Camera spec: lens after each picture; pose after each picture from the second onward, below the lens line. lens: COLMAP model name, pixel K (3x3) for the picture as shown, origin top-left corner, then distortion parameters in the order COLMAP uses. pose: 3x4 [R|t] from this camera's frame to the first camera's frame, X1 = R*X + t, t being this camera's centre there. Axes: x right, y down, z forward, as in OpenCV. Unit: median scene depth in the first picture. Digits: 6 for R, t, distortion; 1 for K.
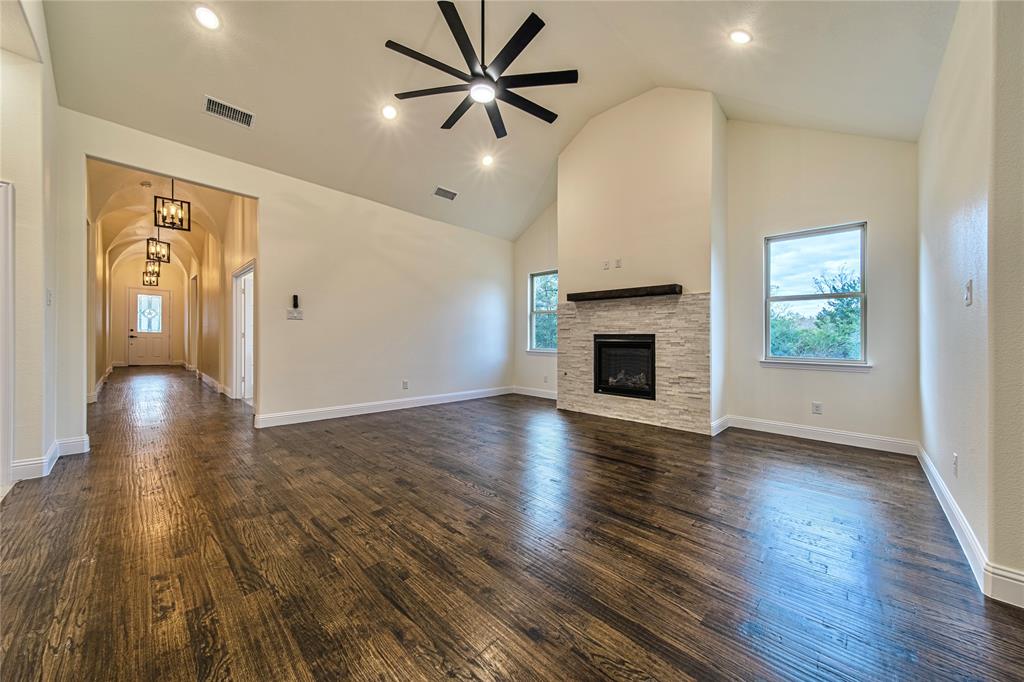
lens RADIAL K [[357.3, 0, 510.4], [0, 357.3, 347.6], [0, 0, 1]] dist [0.006518, -0.000001]
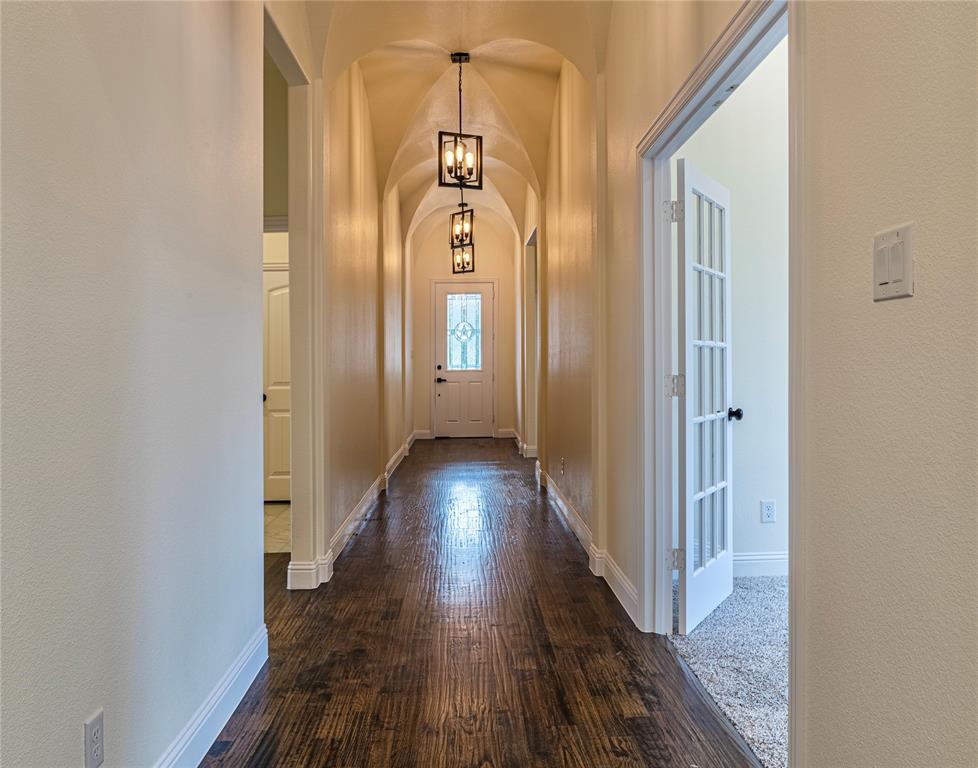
lens RADIAL K [[782.9, 0, 489.0], [0, 782.9, 384.0], [0, 0, 1]] dist [-0.000003, 0.000438]
pose [[0.712281, -0.008235, -0.701846, -0.559947], [0.005618, 0.999966, -0.006032, -0.041750], [0.701872, 0.000353, 0.712303, 0.638882]]
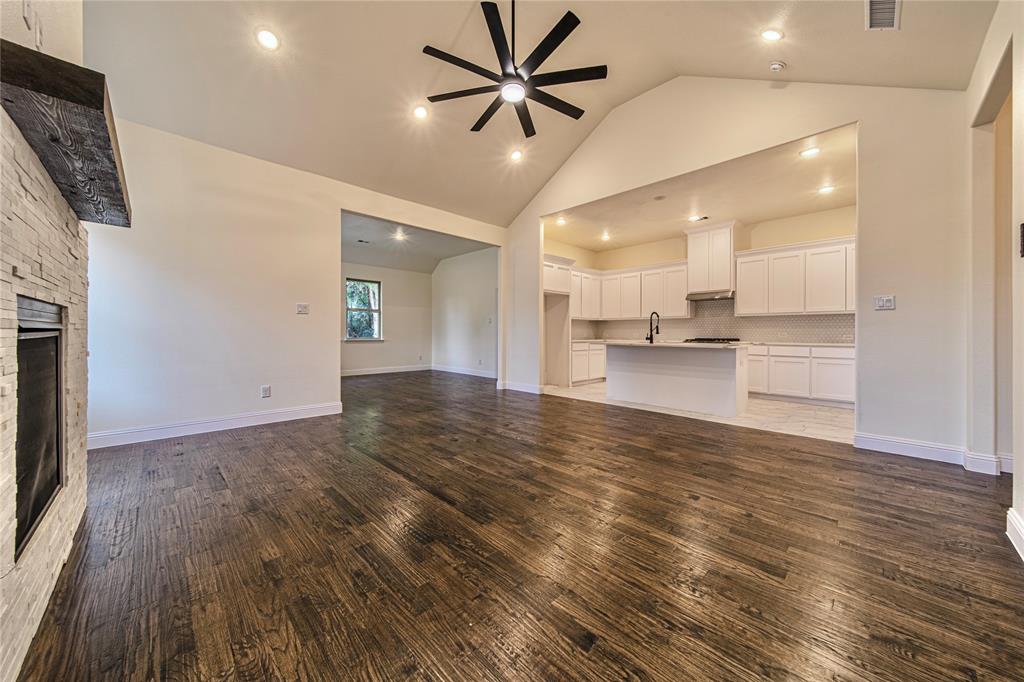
lens RADIAL K [[362.4, 0, 512.6], [0, 362.4, 332.9], [0, 0, 1]] dist [0.009763, 0.000104]
pose [[-0.999429, -0.019796, 0.027375, -0.060448], [-0.019177, 0.999559, 0.022682, -0.026353], [-0.027812, 0.022144, -0.999368, 1.224980]]
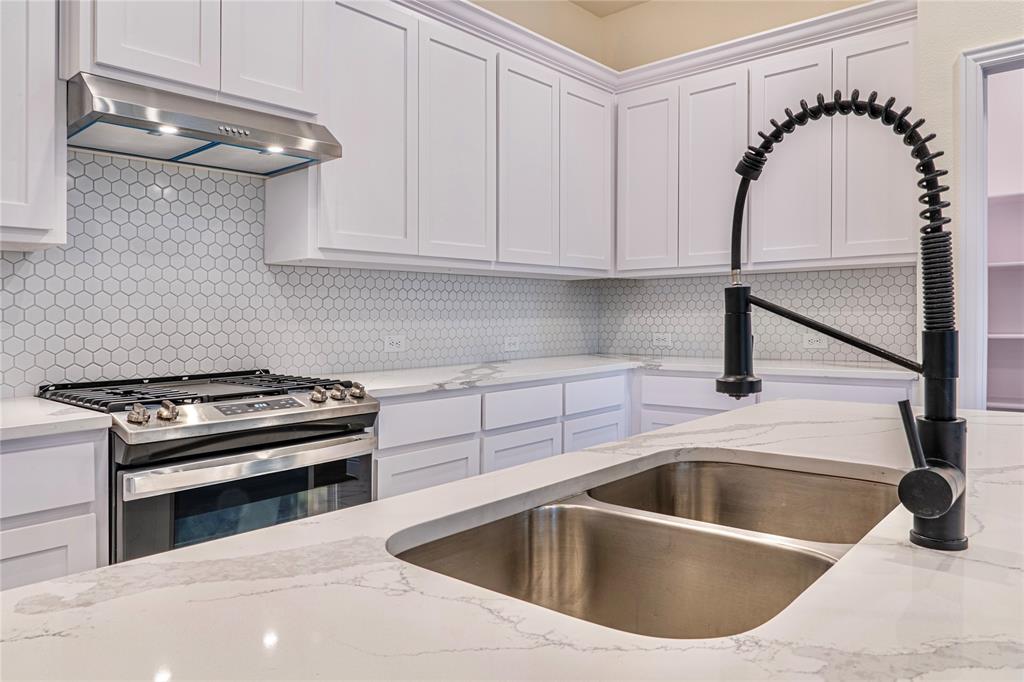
lens RADIAL K [[695.8, 0, 505.0], [0, 695.8, 315.2], [0, 0, 1]] dist [-0.005510, -0.000815]
pose [[0.039134, -0.022236, -0.998987, -0.319193], [-0.006883, 0.999723, -0.022522, -0.021095], [0.999210, 0.007757, 0.038970, 0.025348]]
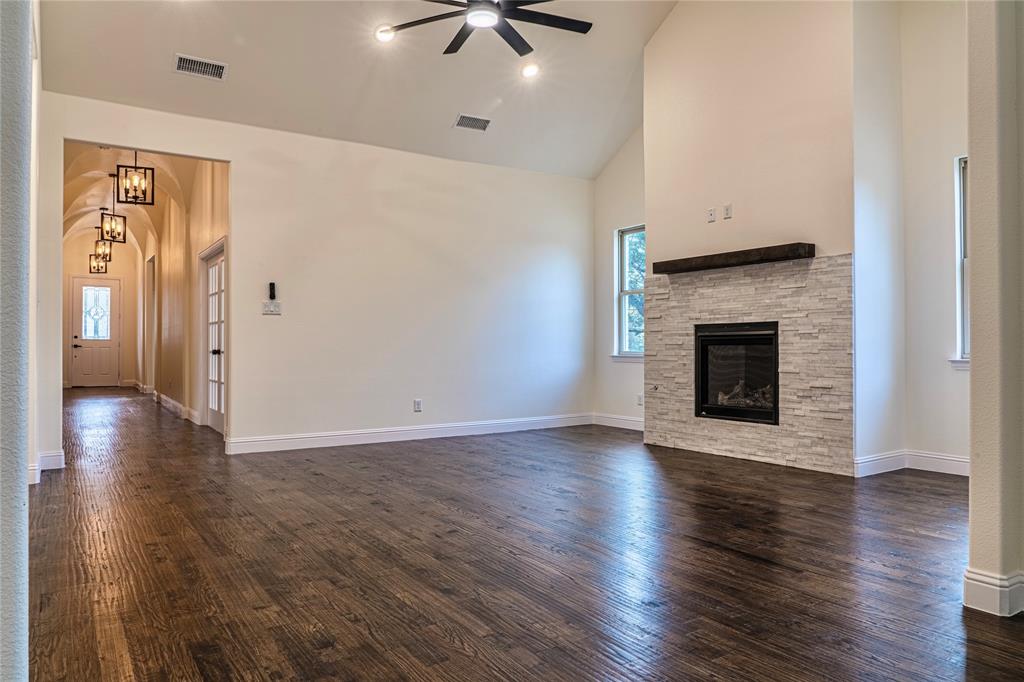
lens RADIAL K [[688.0, 0, 512.0], [0, 688.0, 341.0], [0, 0, 1]] dist [-0.023497, 0.001816]
pose [[0.974555, -0.019904, -0.223262, 0.192126], [0.013722, 0.999479, -0.029208, 0.023916], [0.223727, 0.025401, 0.974321, -0.264444]]
